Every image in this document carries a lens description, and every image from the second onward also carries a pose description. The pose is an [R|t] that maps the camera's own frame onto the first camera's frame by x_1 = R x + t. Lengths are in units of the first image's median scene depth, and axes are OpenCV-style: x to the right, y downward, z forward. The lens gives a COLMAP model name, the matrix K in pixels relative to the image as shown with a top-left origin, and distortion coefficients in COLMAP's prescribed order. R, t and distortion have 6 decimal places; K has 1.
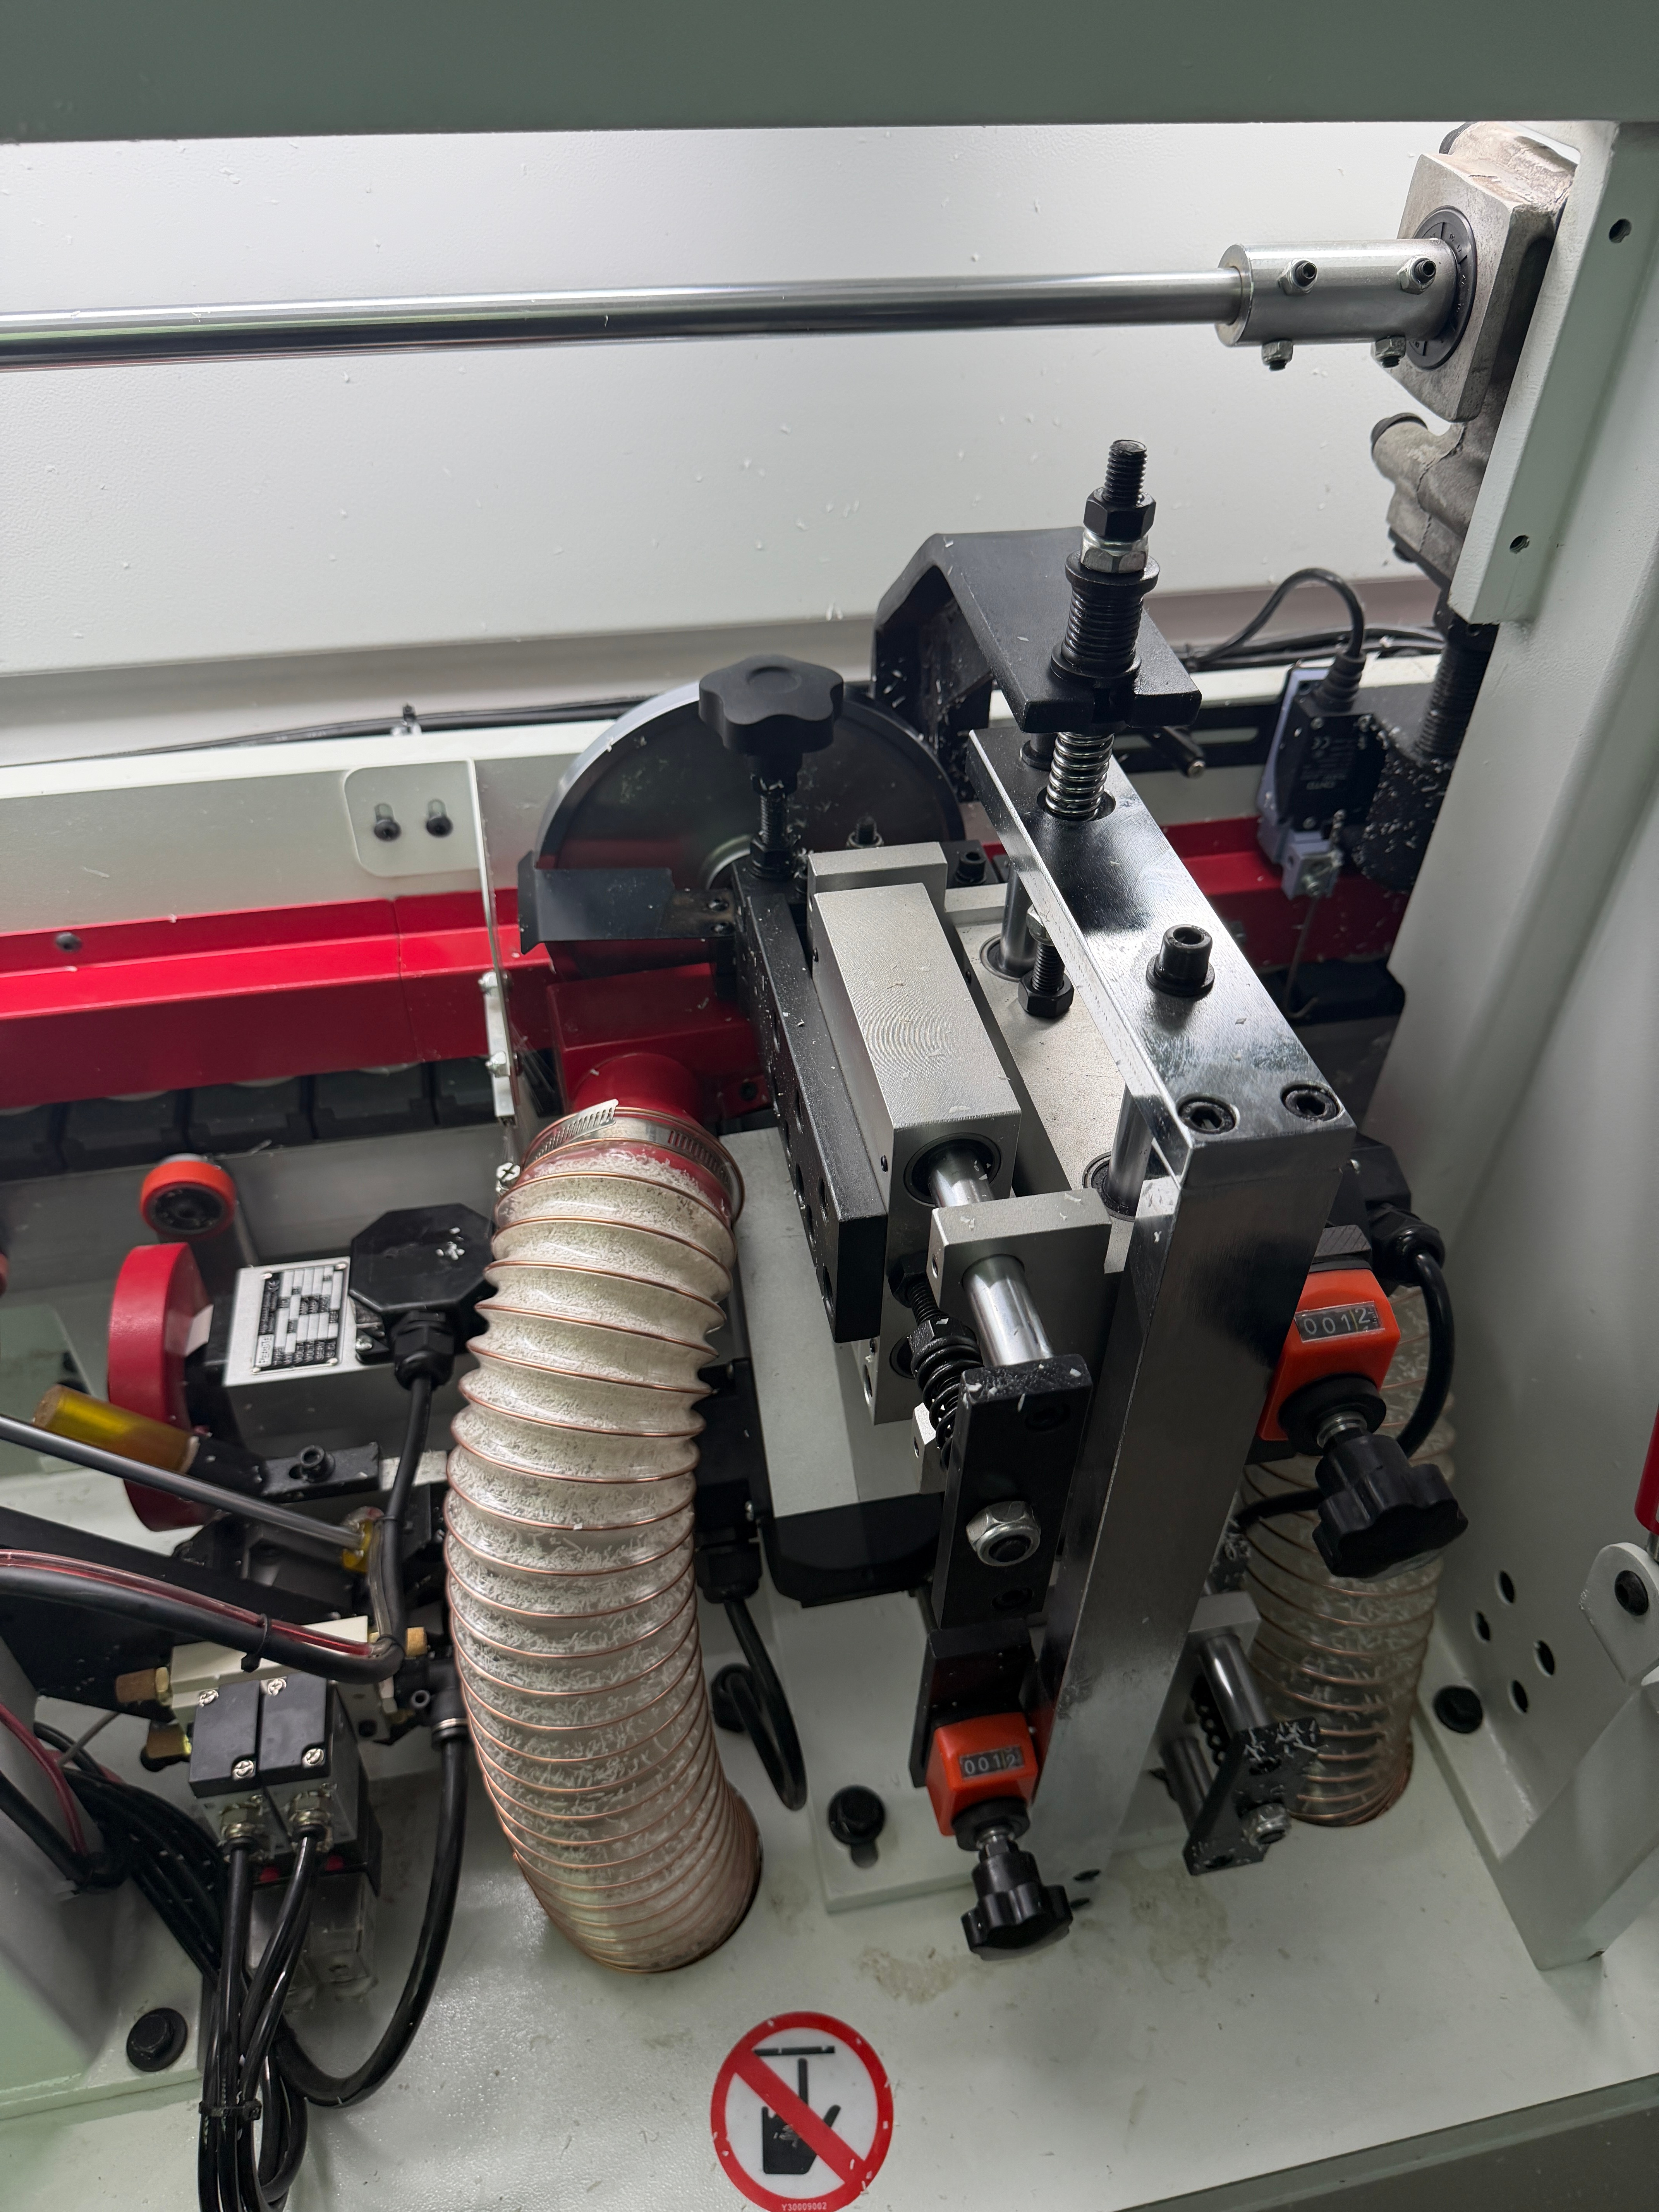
lens RADIAL K [[1532.2, 0, 832.5], [0, 1532.2, 1117.9], [0, 0, 1]] dist [0.029082, -0.040787]
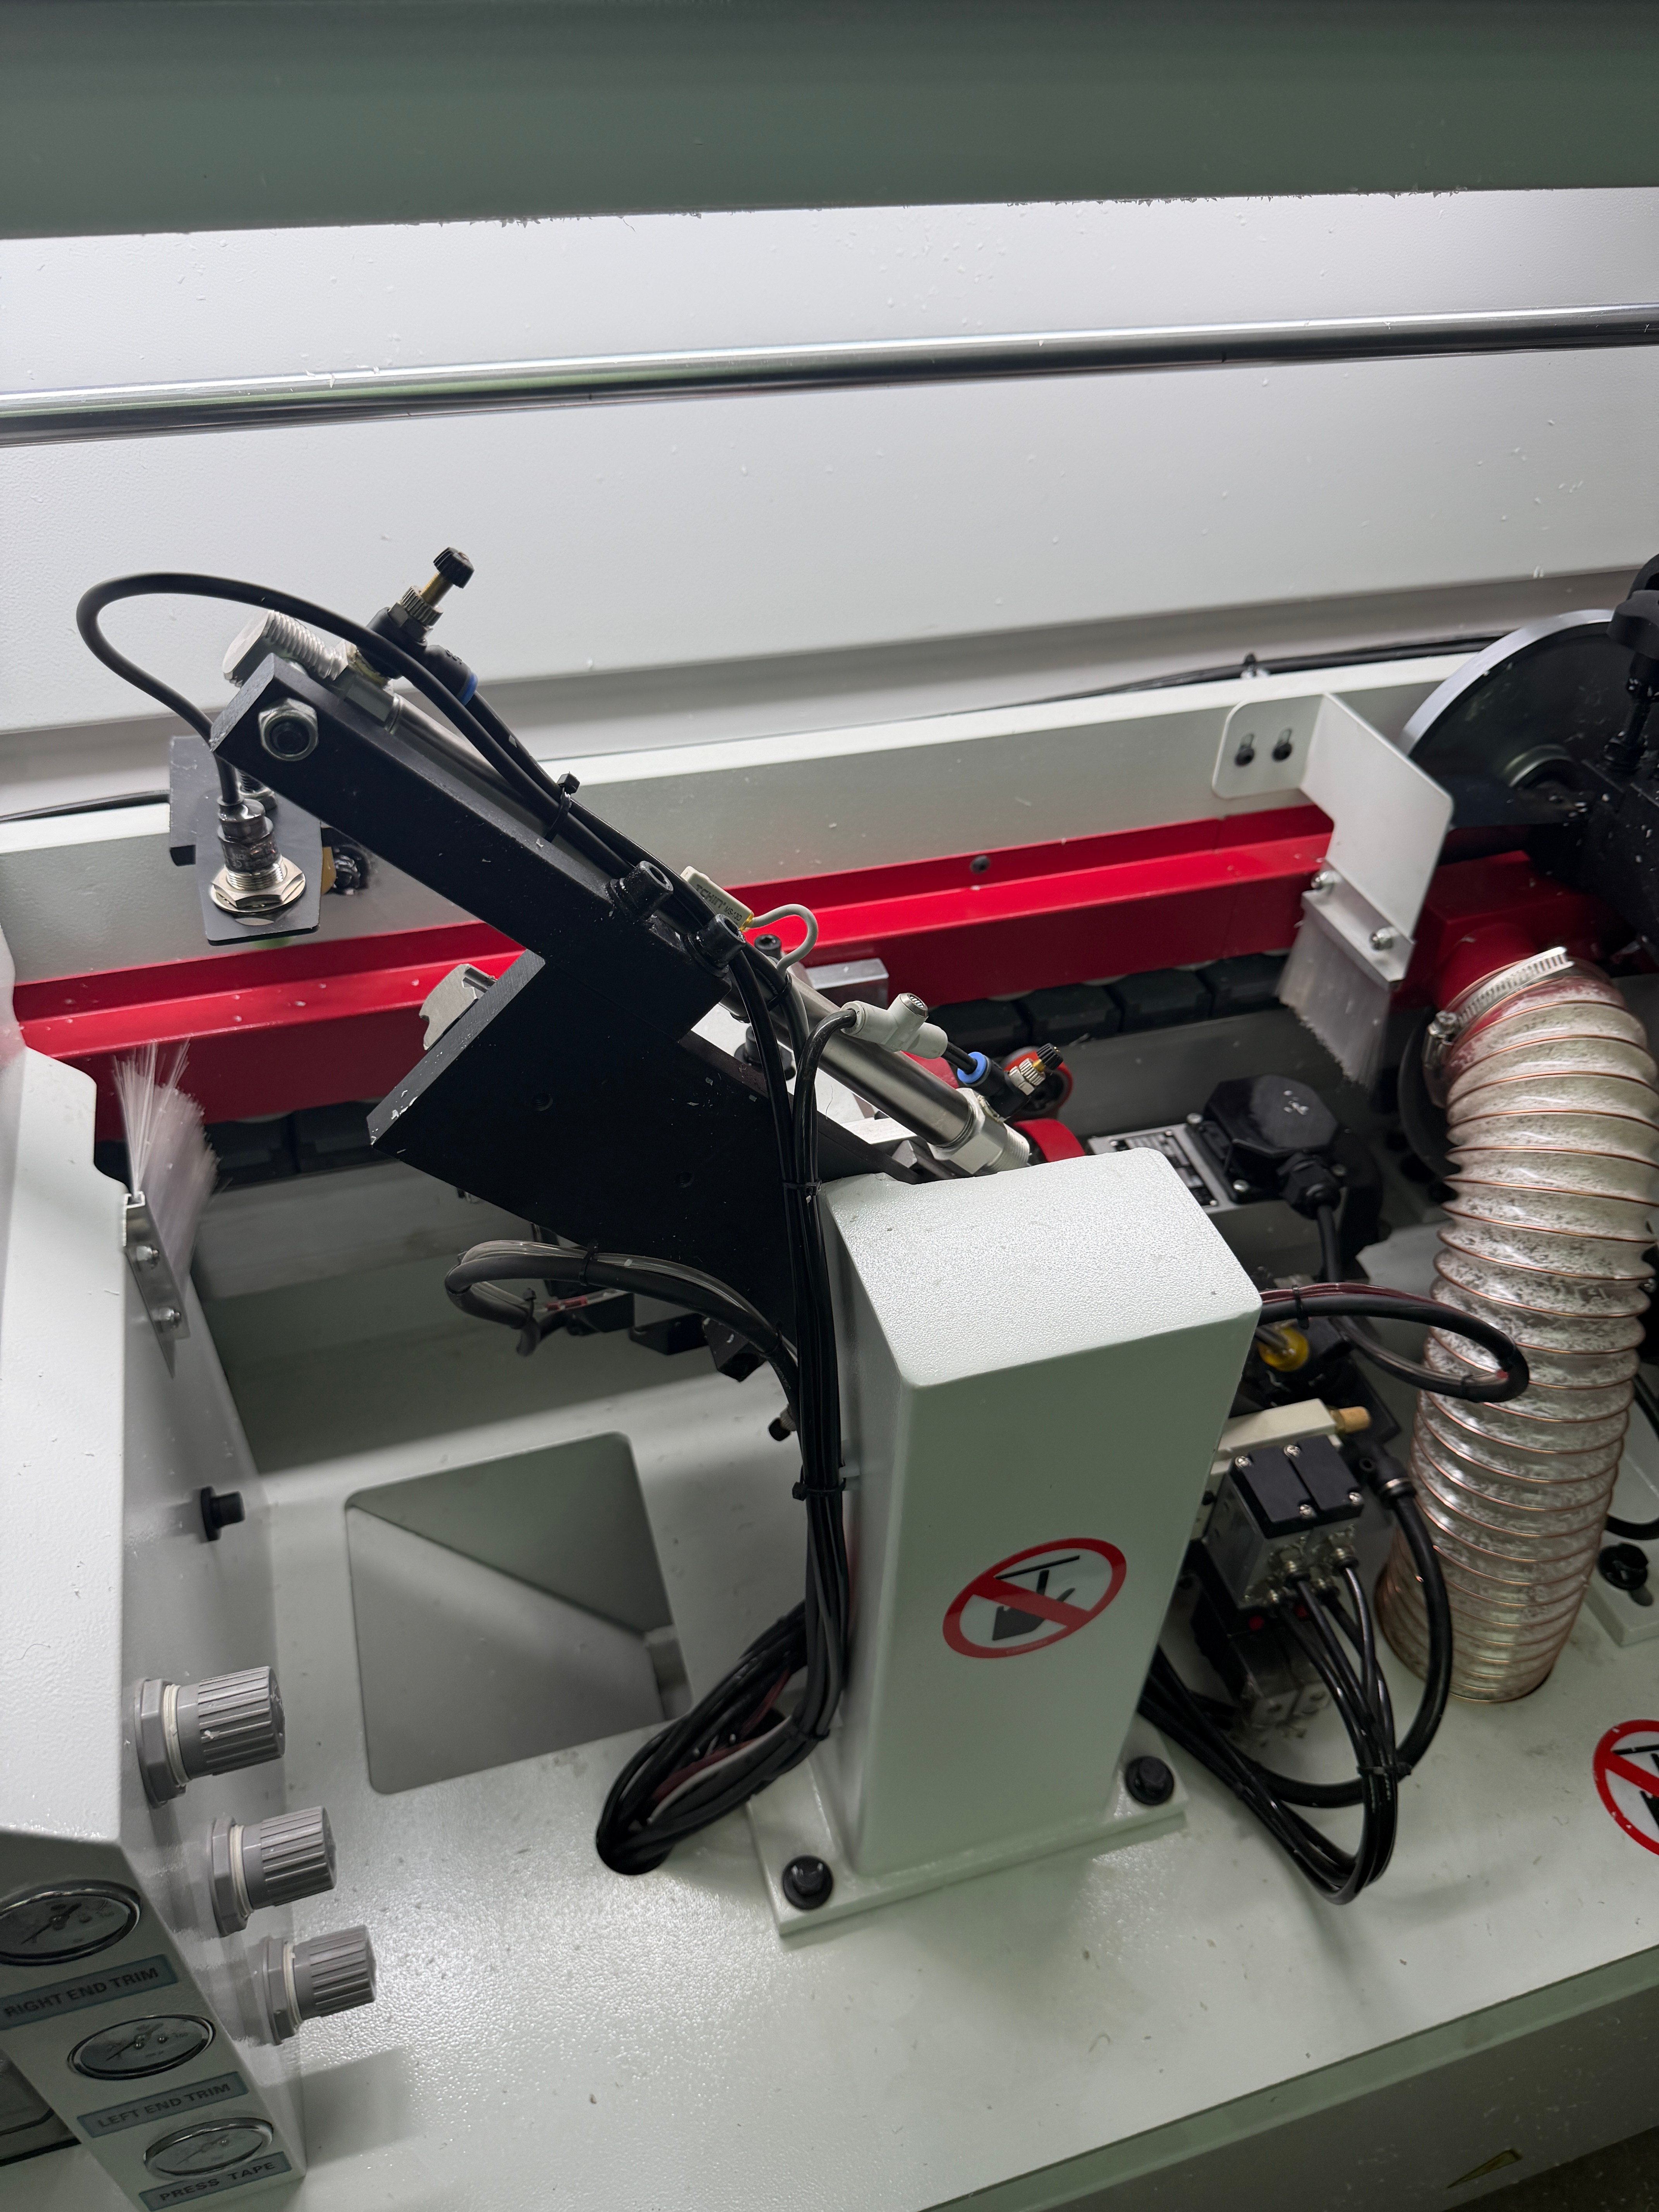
lens RADIAL K [[1578.1, 0, 829.5], [0, 1578.1, 1106.0], [0, 0, 1]] dist [0.004298, -0.000874]
pose [[0.995130, -0.062020, 0.076613, -0.725409], [0.063948, 0.997689, -0.022981, 0.092828], [-0.075011, 0.027769, 0.996796, -0.198379]]
